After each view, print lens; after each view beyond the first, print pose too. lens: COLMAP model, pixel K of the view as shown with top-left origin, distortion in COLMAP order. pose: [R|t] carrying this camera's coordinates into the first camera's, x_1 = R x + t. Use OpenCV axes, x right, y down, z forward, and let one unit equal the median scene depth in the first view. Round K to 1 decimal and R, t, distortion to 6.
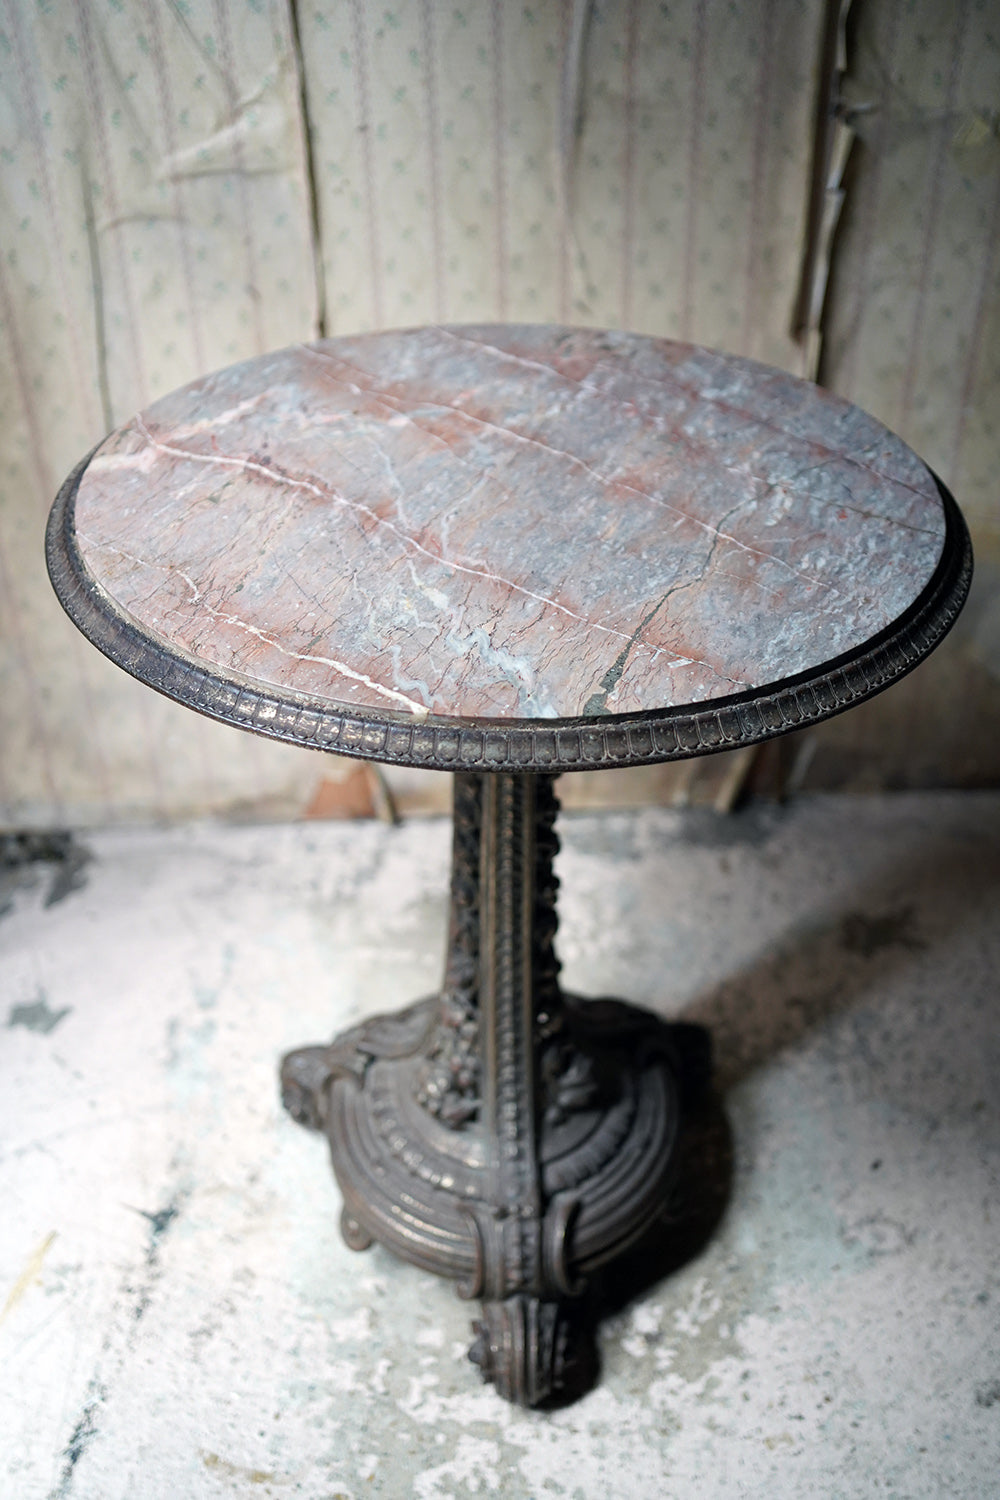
lens RADIAL K [[1532.2, 0, 505.9], [0, 1532.2, 753.1], [0, 0, 1]] dist [-0.022345, 0.155803]
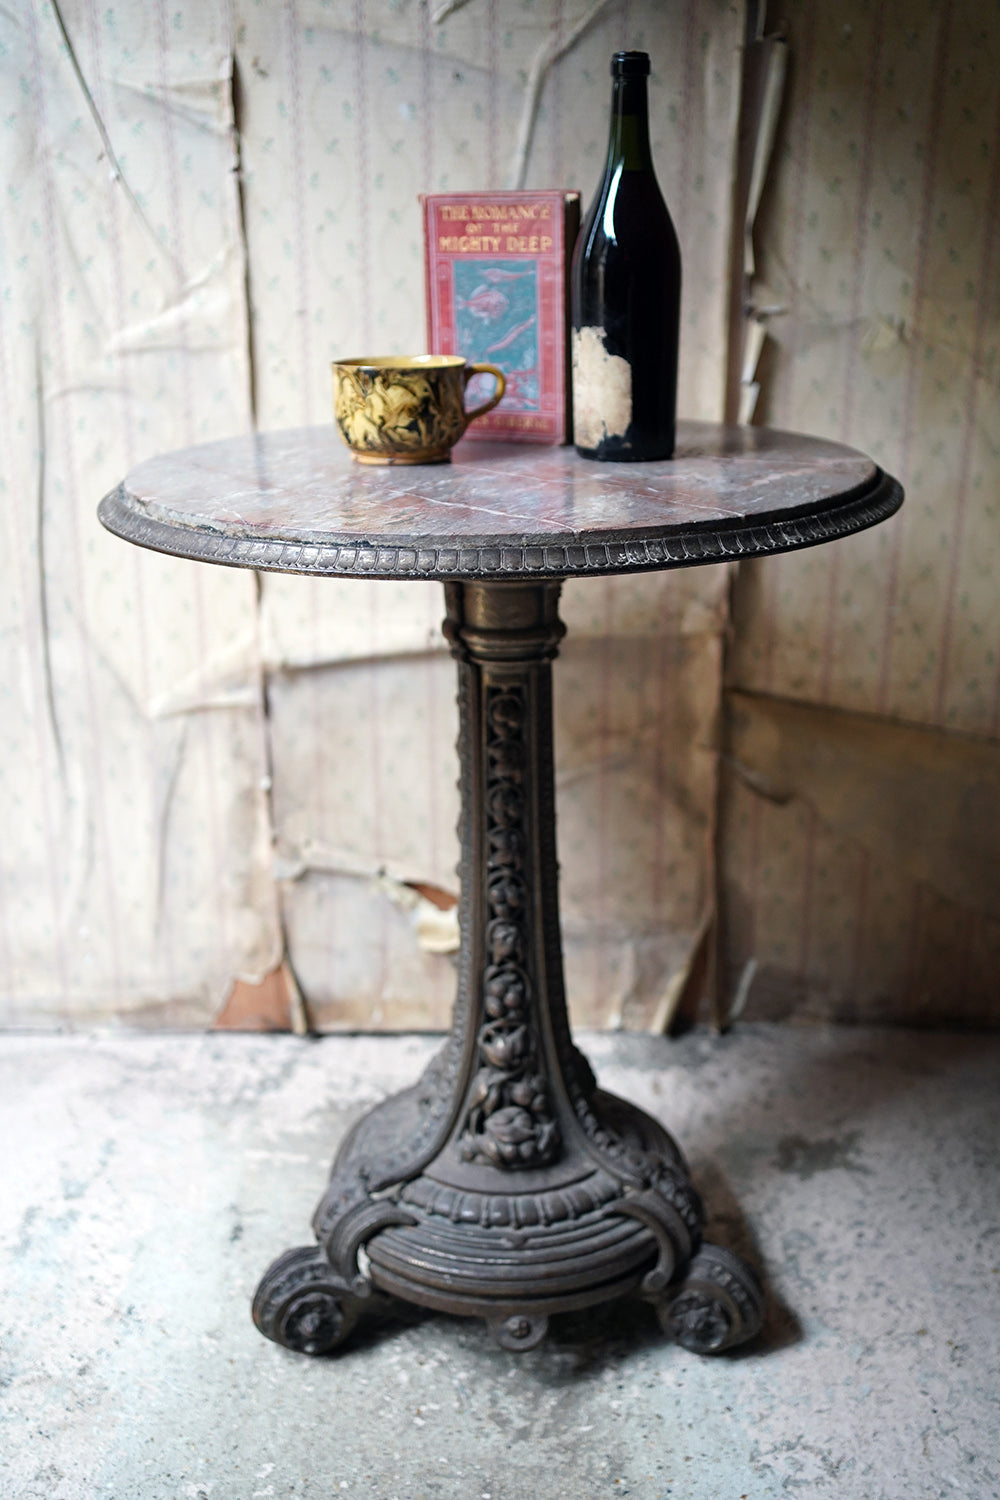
lens RADIAL K [[1533.6, 0, 500.0], [0, 1533.6, 750.0], [0, 0, 1]] dist [-0.024981, 0.177254]
pose [[0.998890, 0.035067, -0.031462, 0.090824], [-0.042293, 0.961686, -0.270871, 0.171003], [0.020758, 0.271901, 0.962101, 0.064153]]
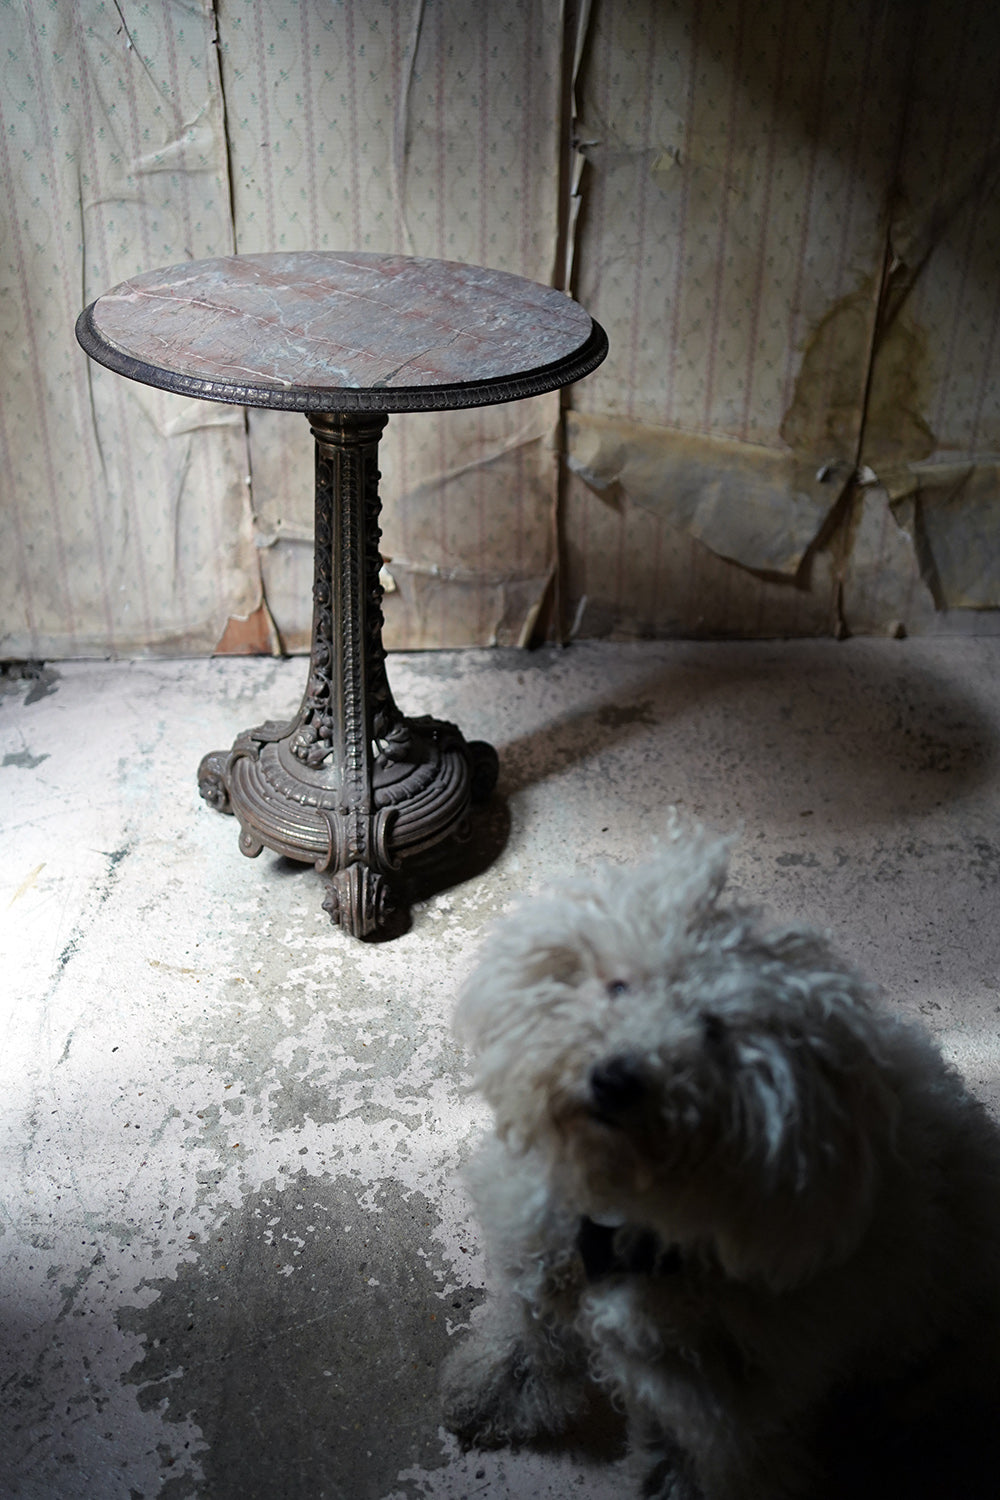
lens RADIAL K [[1533.6, 0, 500.0], [0, 1533.6, 750.0], [0, 0, 1]] dist [-0.024981, 0.177254]
pose [[0.998297, 0.004664, 0.058142, 0.055639], [0.000346, 0.996307, -0.085867, 0.331815], [-0.058328, 0.085741, 0.994609, -0.493683]]
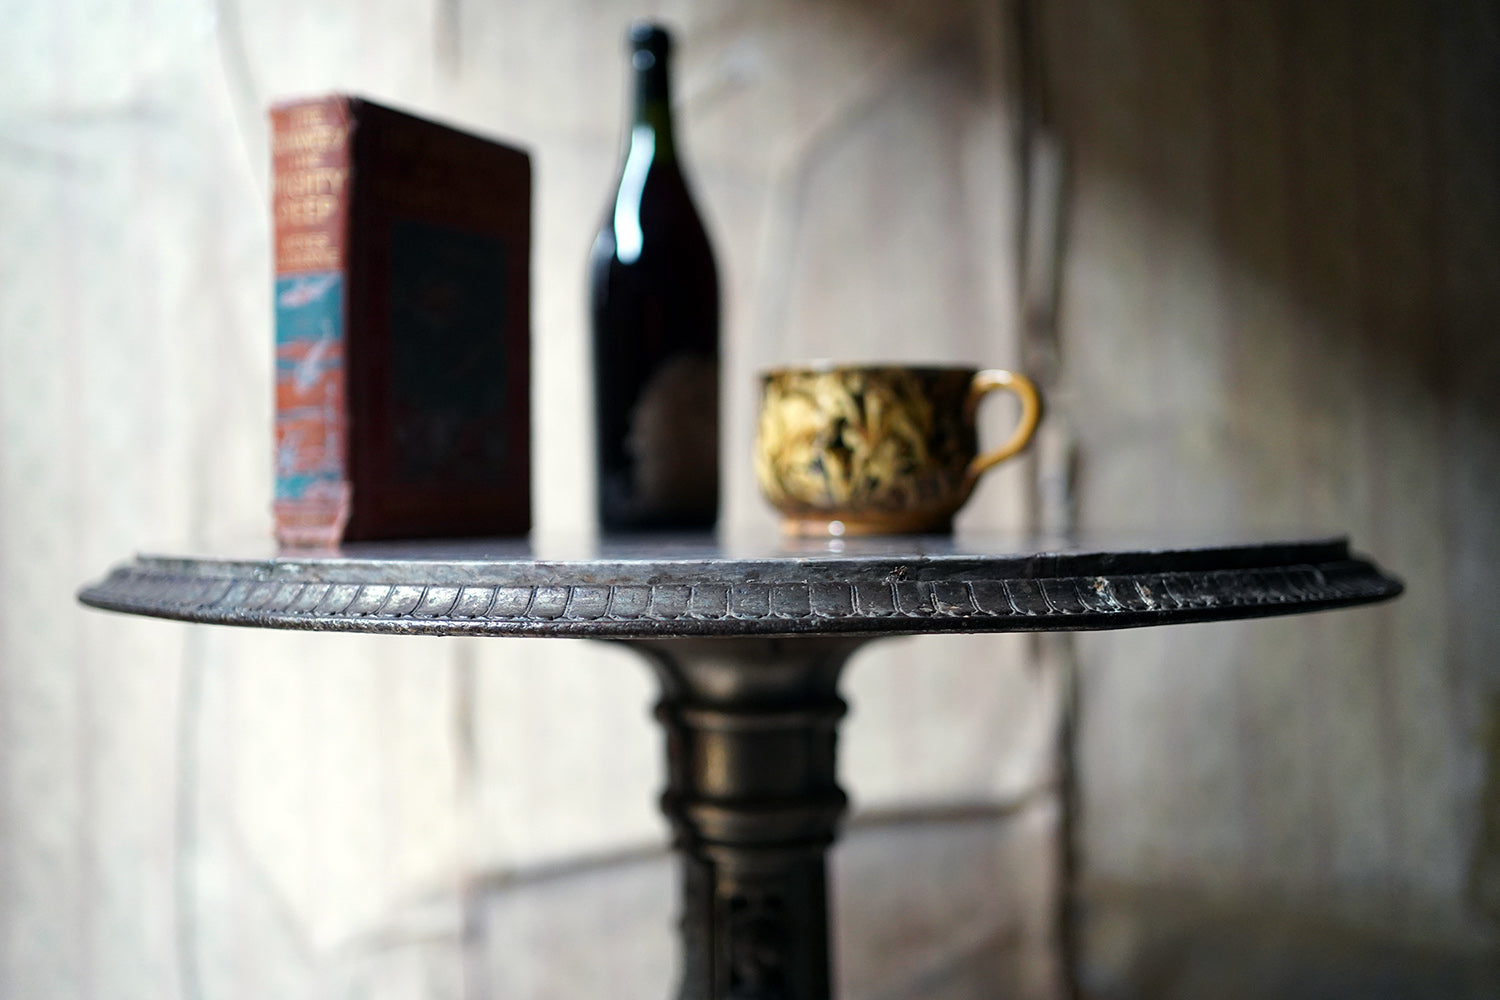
lens RADIAL K [[1535.1, 0, 756.7], [0, 1535.1, 496.7], [0, 0, 1]] dist [-0.018321, 0.159062]
pose [[0.999114, -0.015855, 0.038977, 0.008055], [0.035576, 0.812946, -0.581251, 0.153897], [-0.022470, 0.582123, 0.812790, 0.294044]]
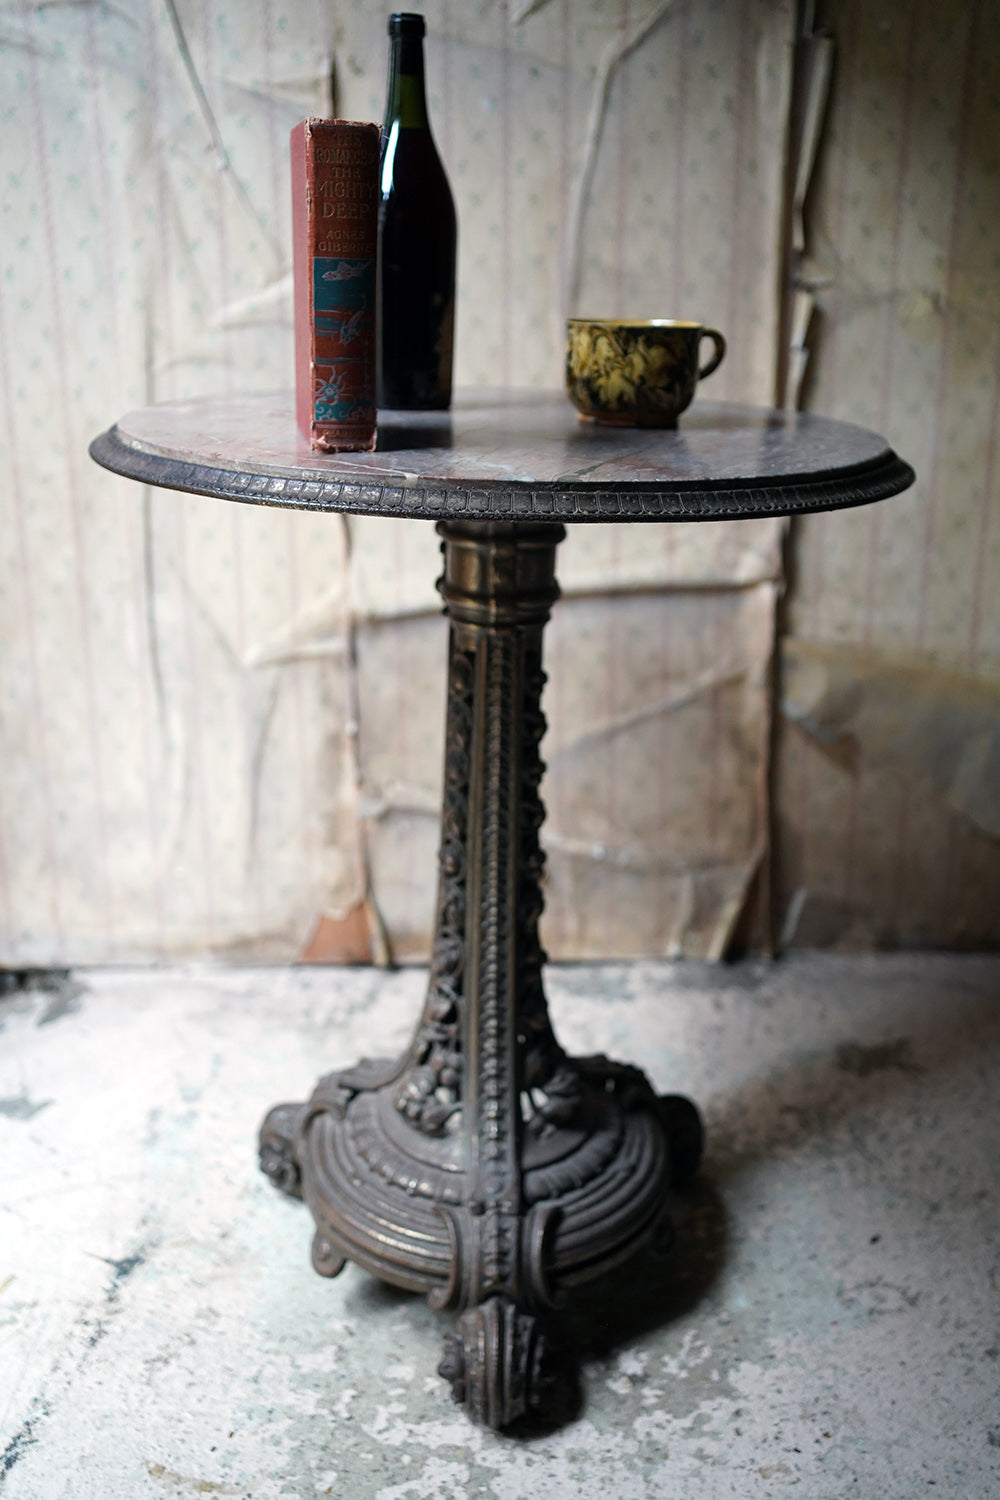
lens RADIAL K [[1533.6, 0, 500.0], [0, 1533.6, 750.0], [0, 0, 1]] dist [-0.024981, 0.177254]
pose [[0.999629, 0.021702, -0.016473, 0.017513], [-0.025603, 0.954979, -0.295567, 0.276384], [0.009317, 0.295879, 0.955180, -0.007635]]
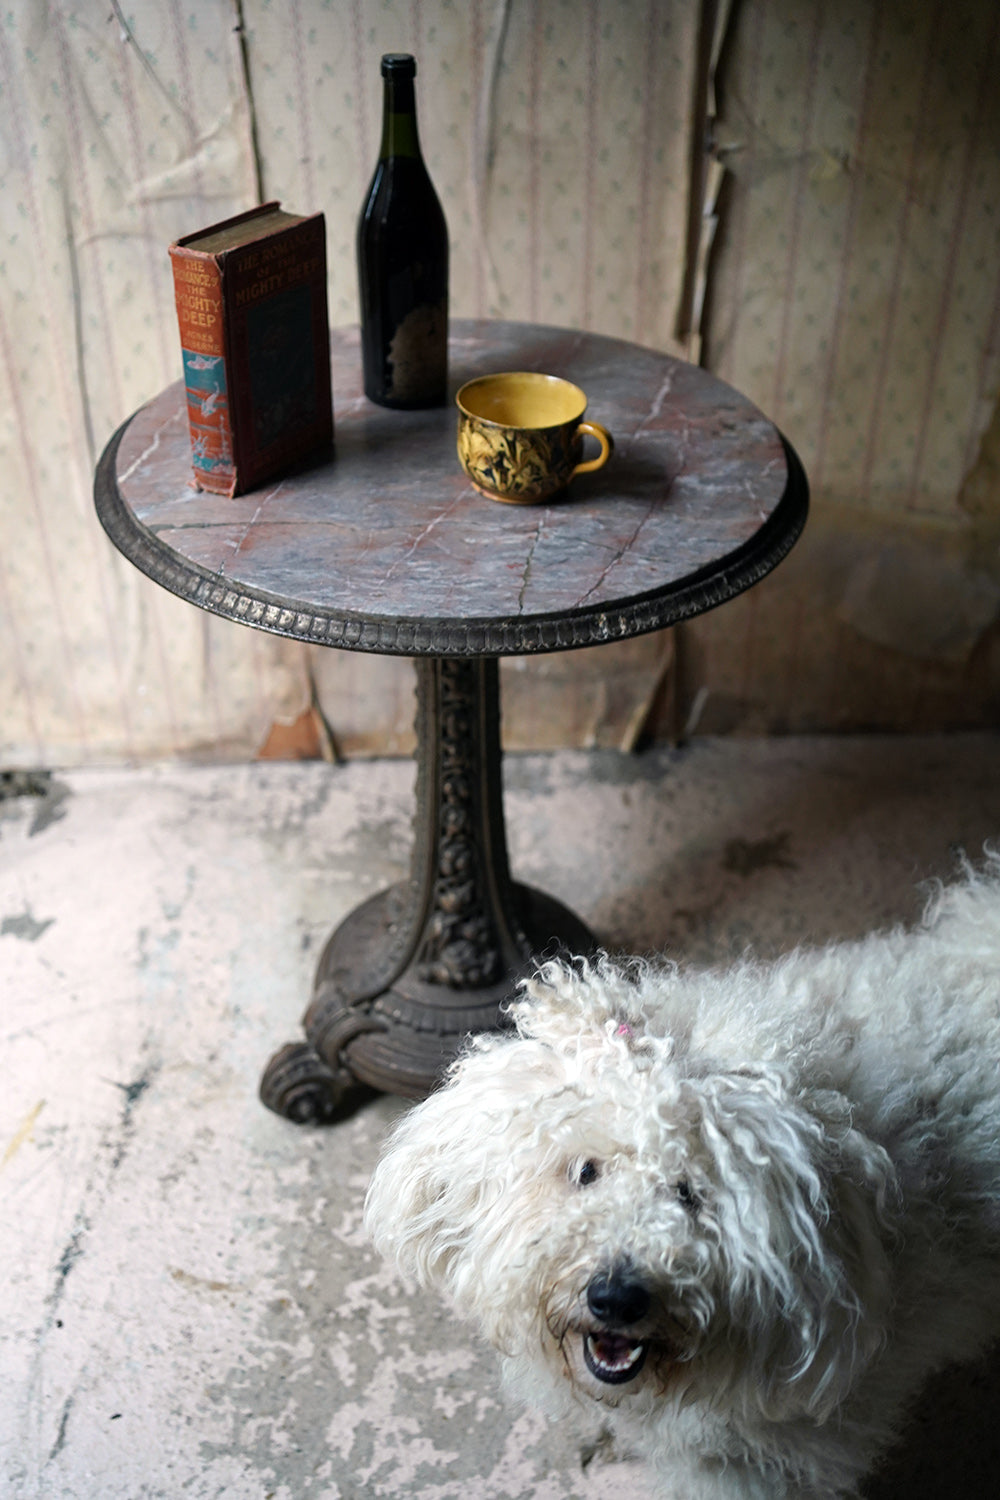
lens RADIAL K [[1533.2, 0, 495.9], [0, 1533.2, 745.9], [0, 0, 1]] dist [-0.026862, 0.186087]
pose [[0.999853, 0.001265, 0.017108, 0.033463], [-0.001538, 0.999871, 0.015973, 0.020056], [-0.017086, -0.015997, 0.999726, -0.182658]]
